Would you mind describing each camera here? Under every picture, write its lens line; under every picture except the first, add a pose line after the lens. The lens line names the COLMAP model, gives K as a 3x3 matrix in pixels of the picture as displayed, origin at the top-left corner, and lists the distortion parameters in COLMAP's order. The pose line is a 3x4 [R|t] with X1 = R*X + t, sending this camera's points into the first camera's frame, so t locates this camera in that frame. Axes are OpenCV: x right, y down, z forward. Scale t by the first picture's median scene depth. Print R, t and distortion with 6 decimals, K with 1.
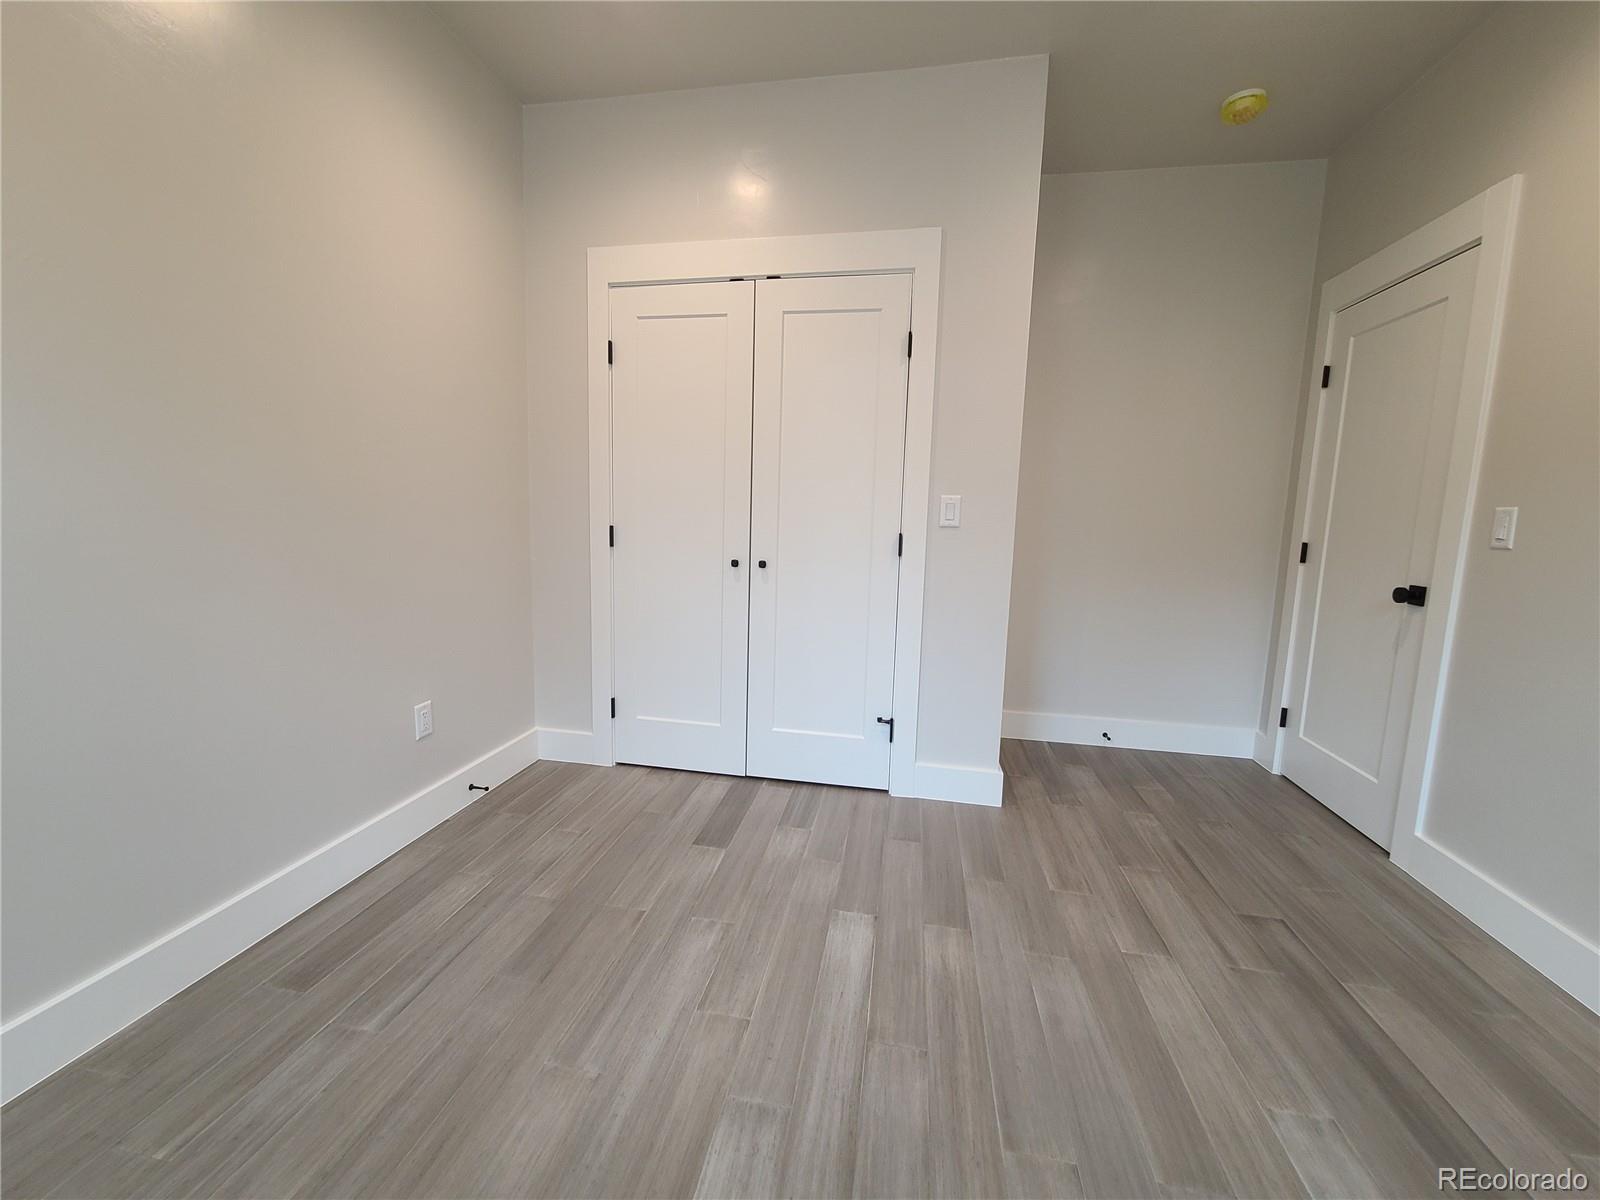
lens RADIAL K [[654.0, 0, 800.0], [0, 654.0, 600.0], [0, 0, 1]] dist [0.000974, -0.006006]
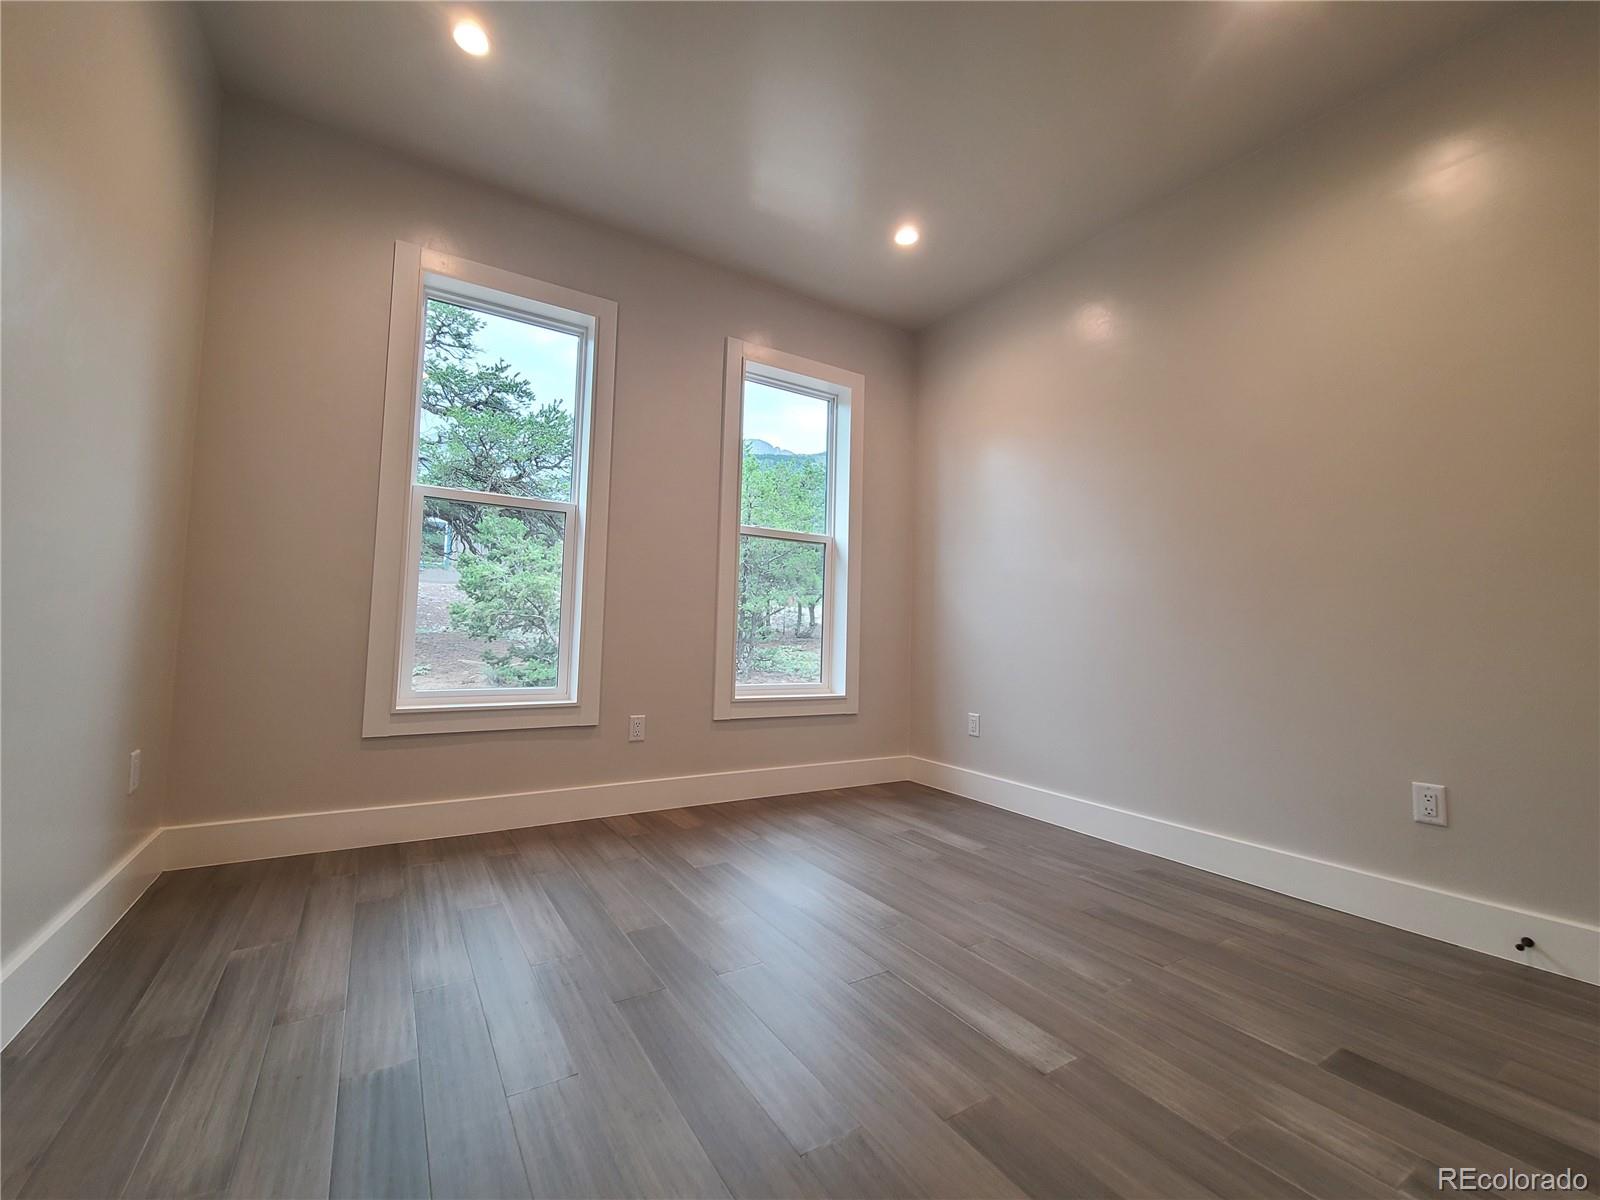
lens RADIAL K [[654.0, 0, 800.0], [0, 654.0, 600.0], [0, 0, 1]] dist [0.000974, -0.006006]
pose [[-0.729872, -0.080992, -0.678768, 0.846766], [-0.136798, 0.990176, 0.028947, 0.001451], [0.669756, 0.113982, -0.733782, 1.327193]]
